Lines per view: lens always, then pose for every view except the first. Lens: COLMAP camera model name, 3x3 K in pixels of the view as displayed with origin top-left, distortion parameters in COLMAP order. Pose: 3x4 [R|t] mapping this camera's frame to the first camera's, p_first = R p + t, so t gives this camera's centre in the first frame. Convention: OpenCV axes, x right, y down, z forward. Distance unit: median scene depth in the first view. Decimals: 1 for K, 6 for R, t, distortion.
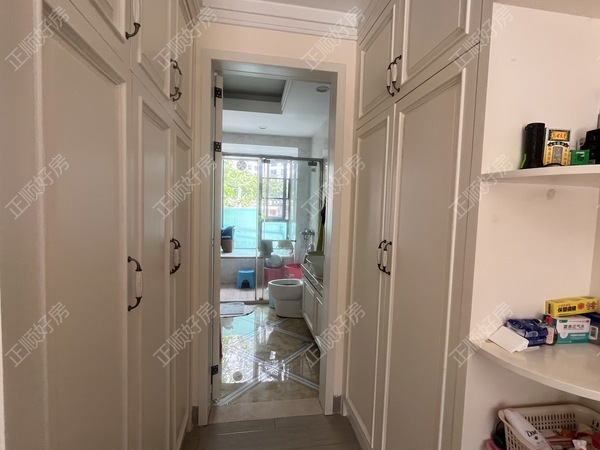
lens RADIAL K [[286.0, 0, 300.0], [0, 286.0, 225.0], [0, 0, 1]] dist [-0.000536, -0.000026]
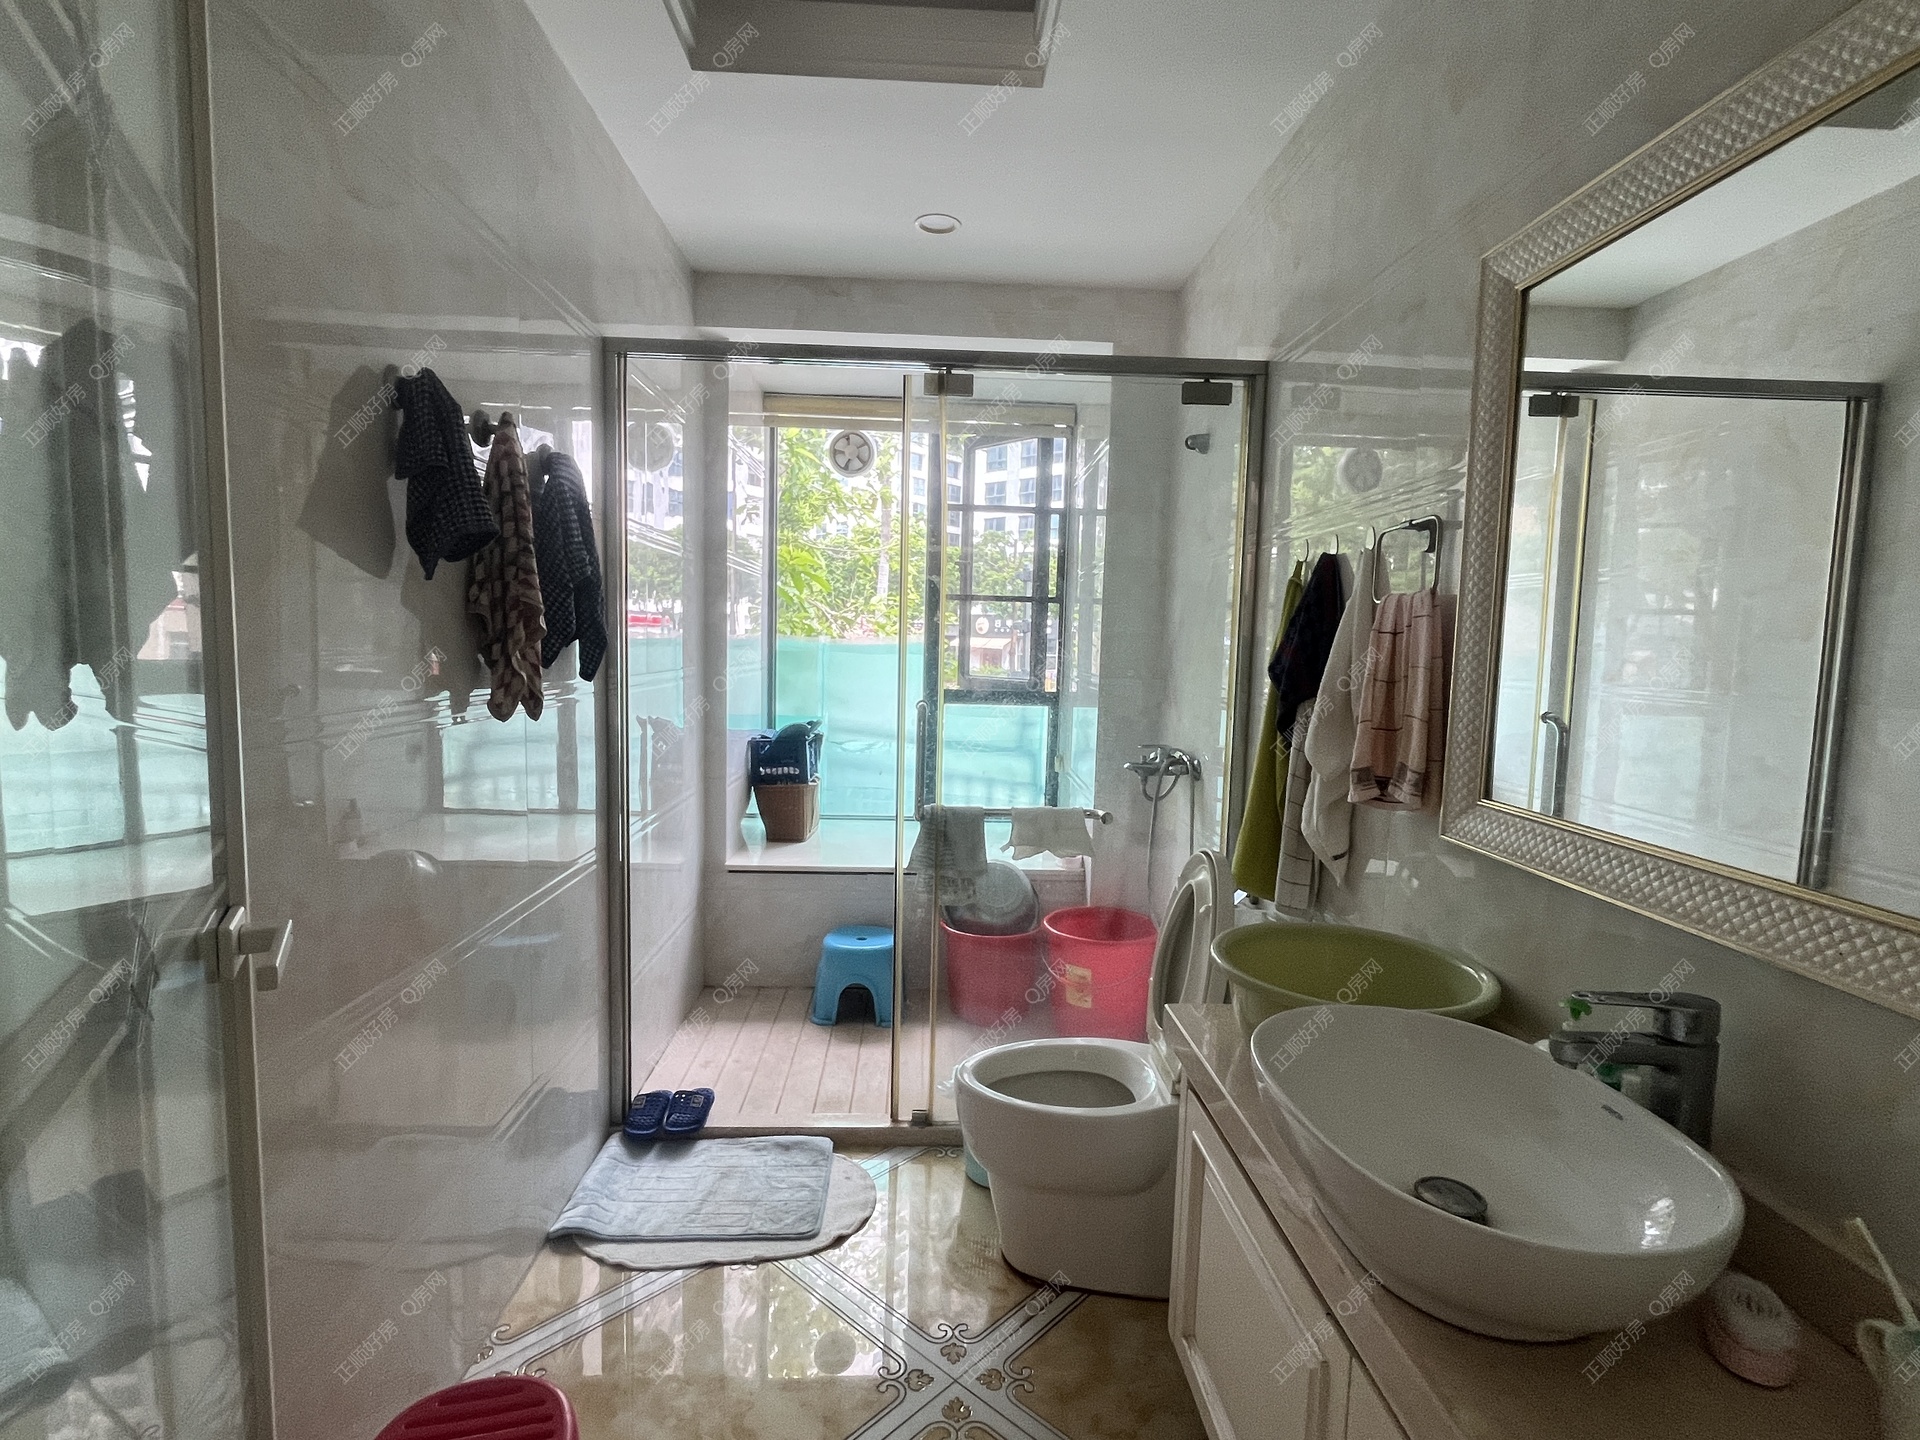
lens RADIAL K [[915.2, 0, 960.0], [0, 915.2, 720.0], [0, 0, 1]] dist [-0.000536, -0.000026]
pose [[0.991609, 0.009051, -0.128957, -0.027199], [-0.005973, 0.999688, 0.024233, -0.017023], [0.129137, -0.023260, 0.991354, 0.322025]]
